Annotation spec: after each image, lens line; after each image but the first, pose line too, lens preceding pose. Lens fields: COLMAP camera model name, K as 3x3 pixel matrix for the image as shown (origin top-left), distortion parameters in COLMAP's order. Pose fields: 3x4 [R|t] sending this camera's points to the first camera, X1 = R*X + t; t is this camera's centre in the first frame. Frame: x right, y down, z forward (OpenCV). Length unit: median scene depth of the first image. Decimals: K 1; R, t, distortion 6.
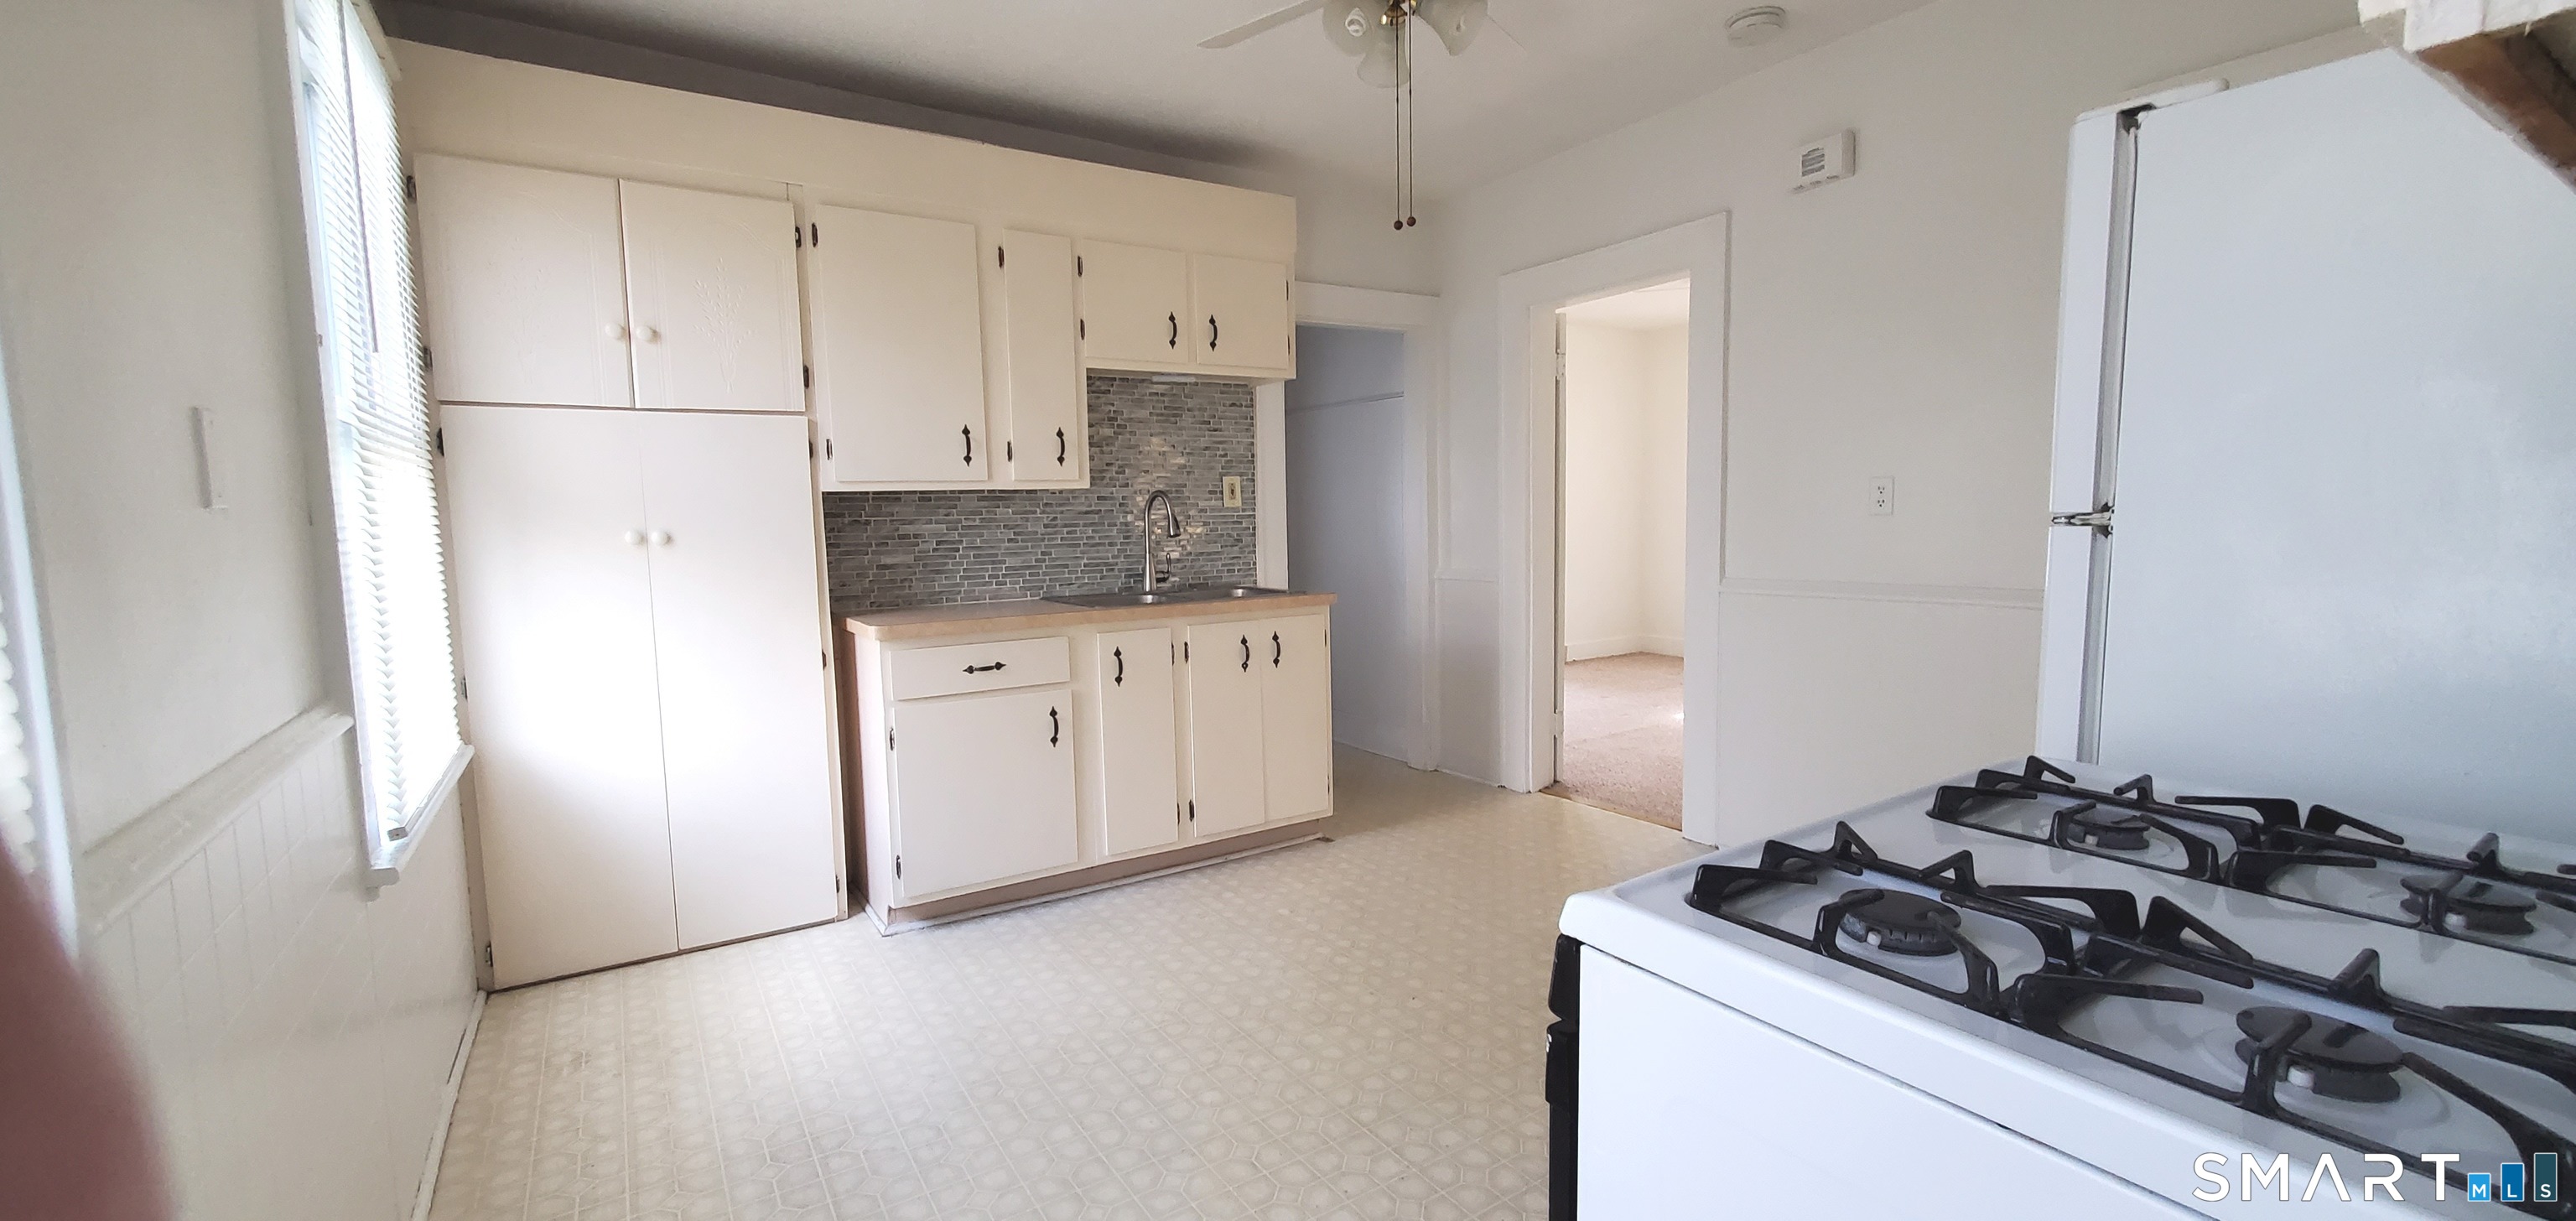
lens RADIAL K [[1027.2, 0, 1271.5], [0, 1027.2, 608.8], [0, 0, 1]] dist [0.018000, 0.000005]
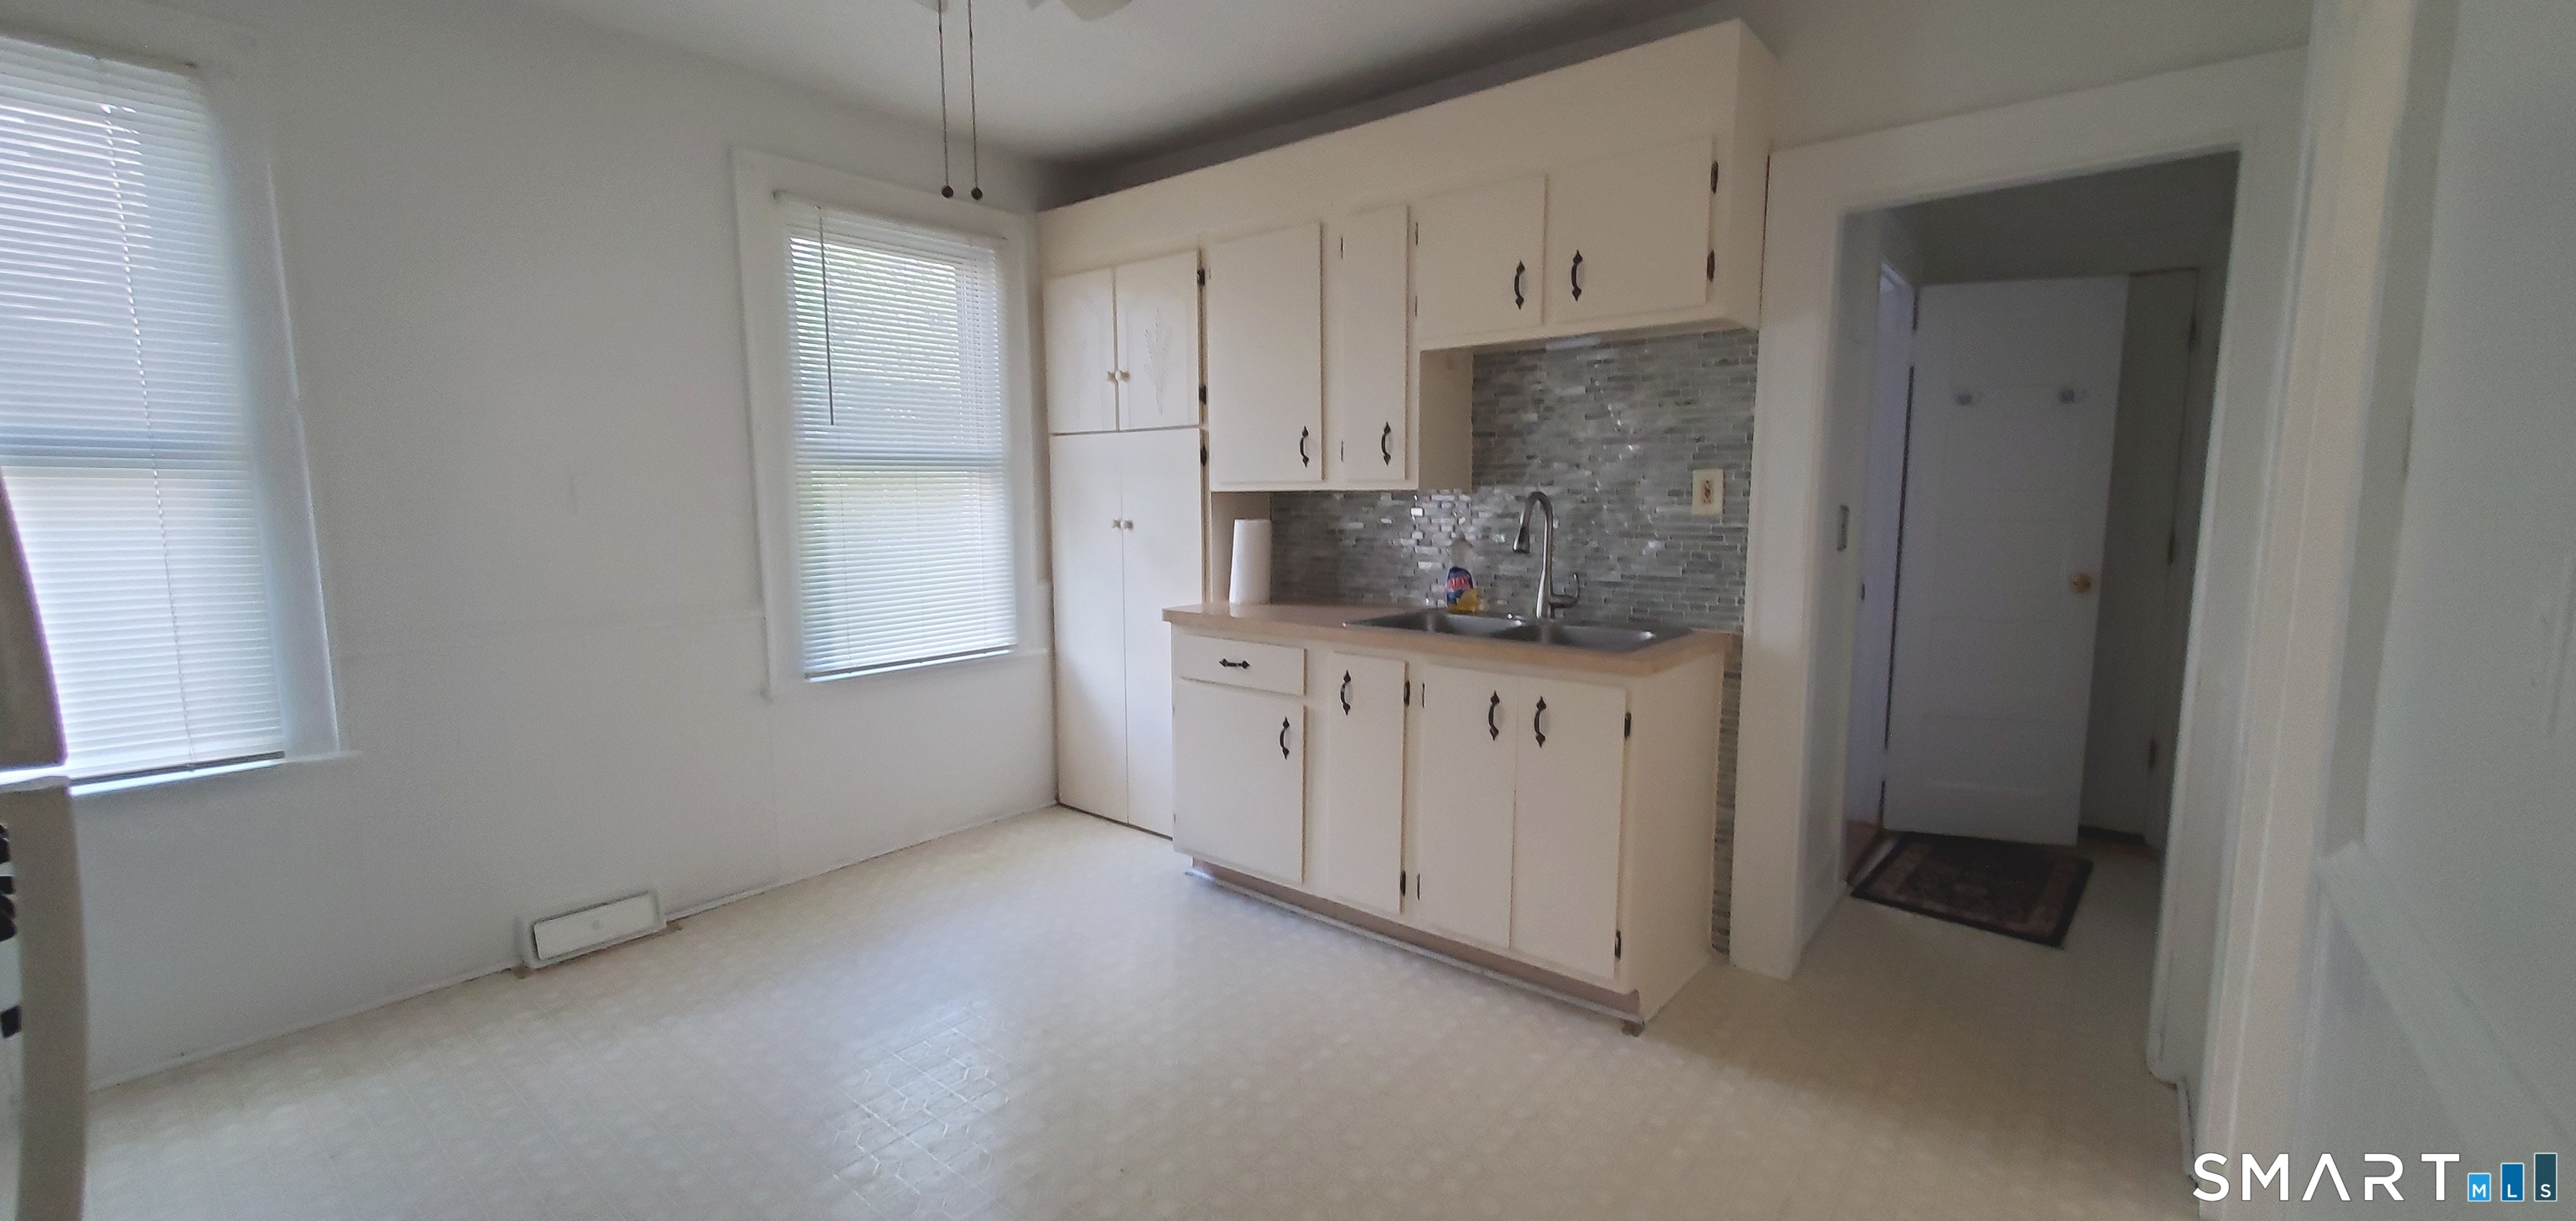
lens RADIAL K [[1027.2, 0, 1271.5], [0, 1027.2, 608.8], [0, 0, 1]] dist [0.018000, 0.000005]
pose [[0.315223, 0.130259, -0.940036, 0.618170], [-0.095135, 0.989883, 0.105265, -0.096858], [0.944237, 0.056249, 0.324426, 0.603746]]
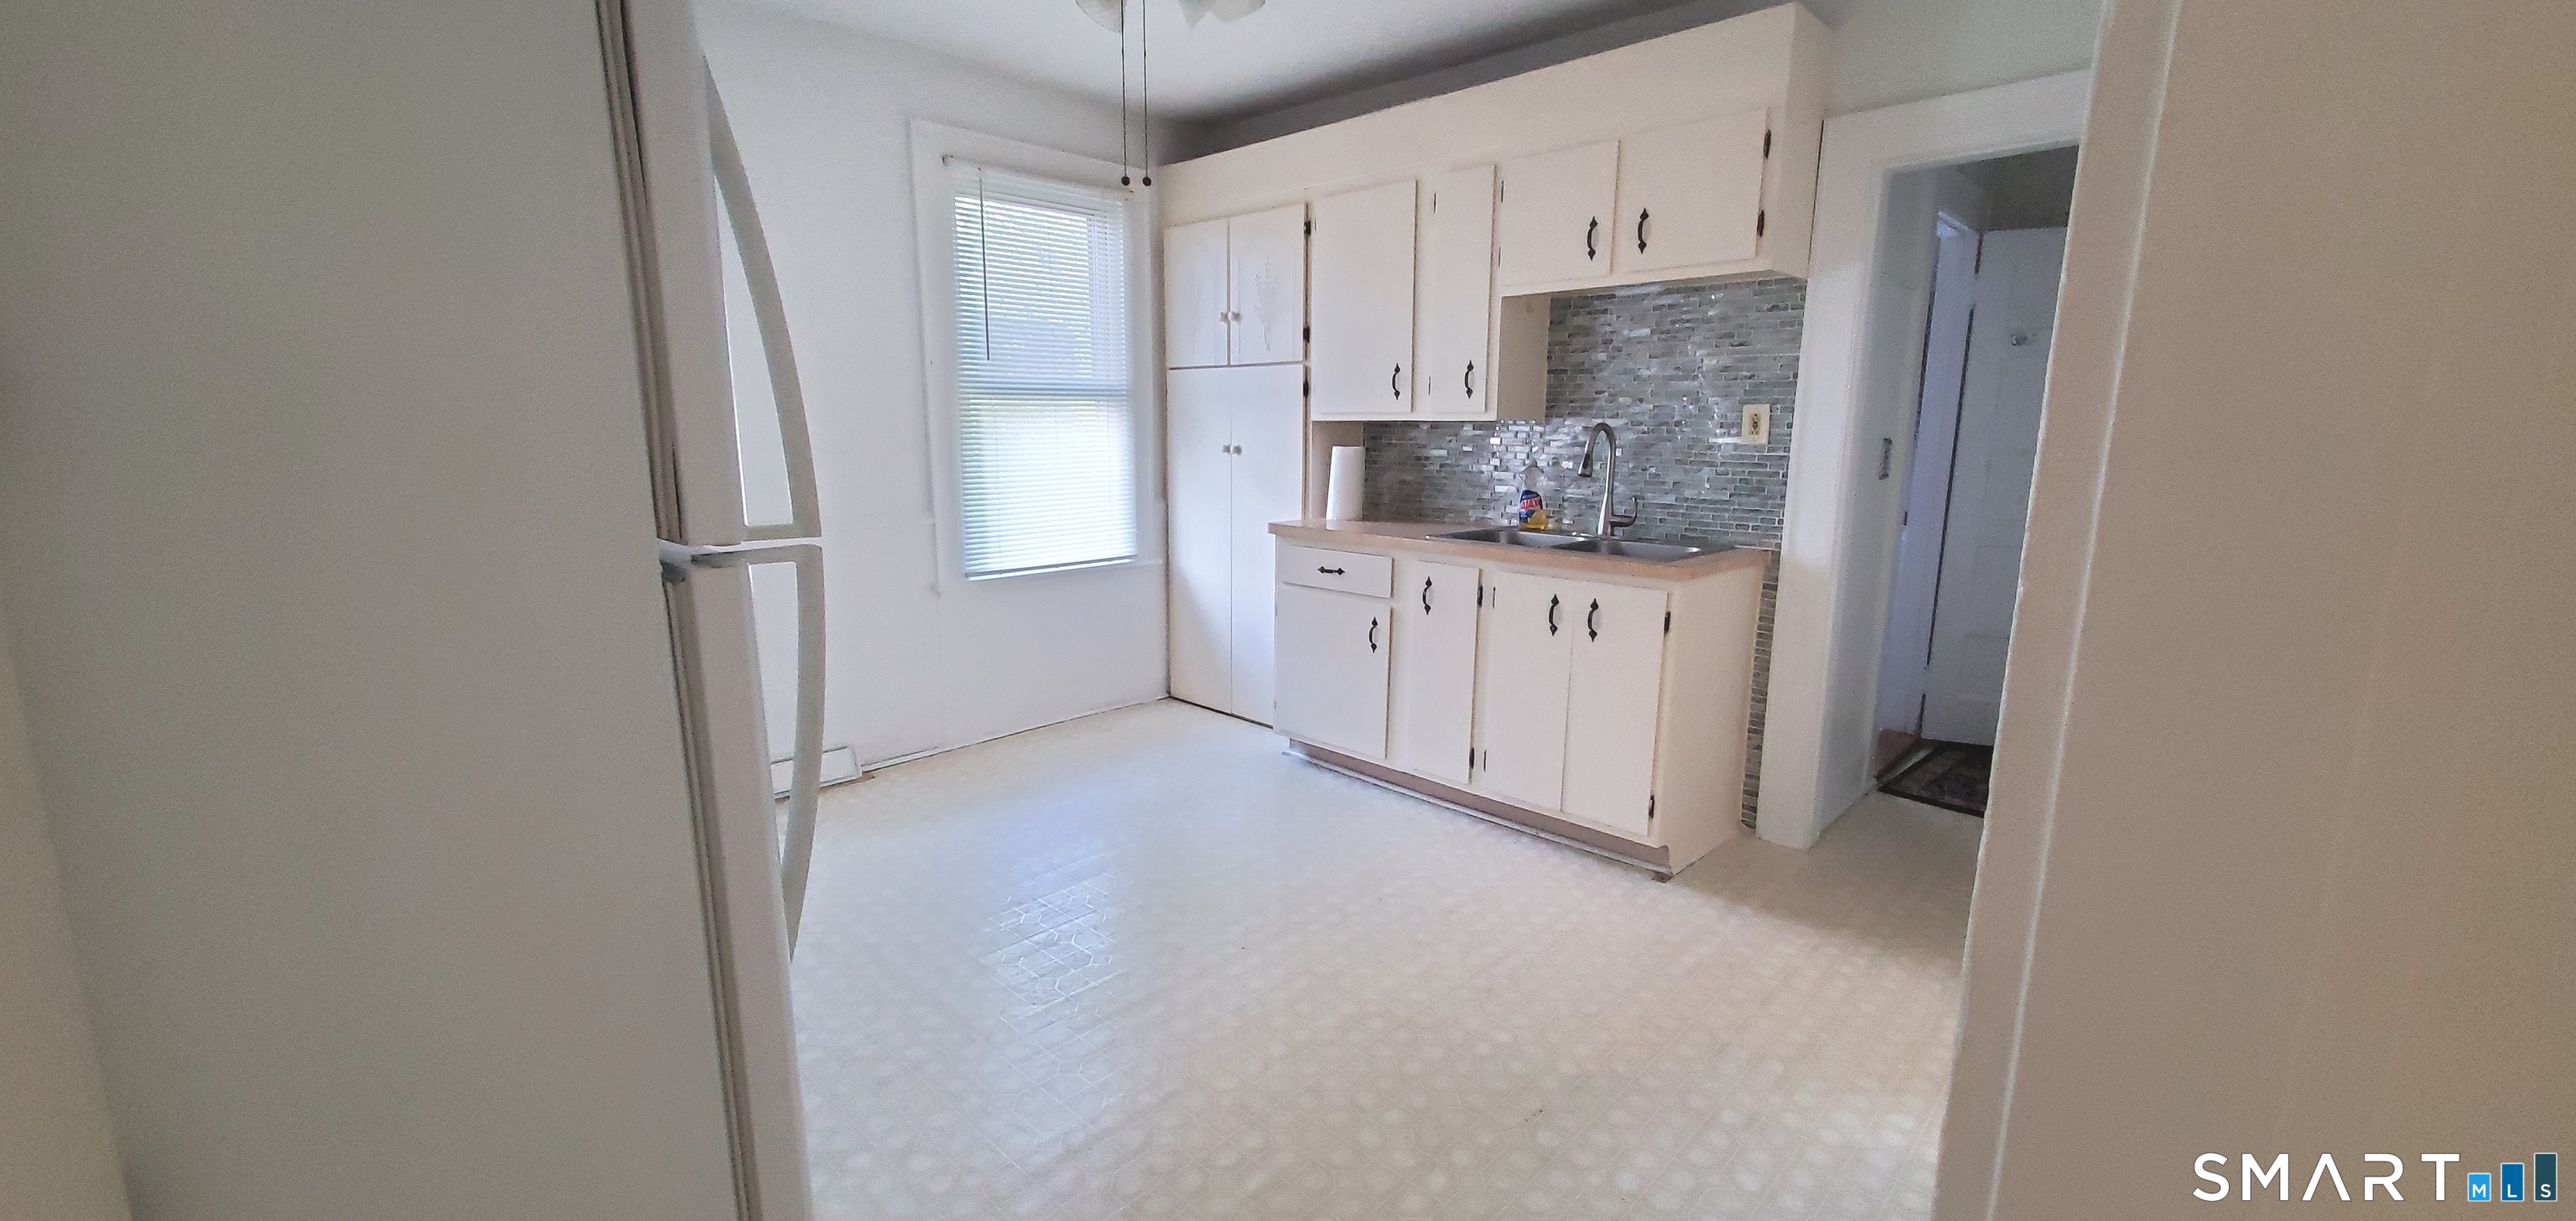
lens RADIAL K [[1027.2, 0, 1271.5], [0, 1027.2, 608.8], [0, 0, 1]] dist [0.018000, 0.000005]
pose [[0.238593, 0.197416, -0.950842, 0.753680], [-0.104314, 0.978664, 0.177017, -0.092170], [0.965501, 0.056951, 0.254095, 0.546661]]
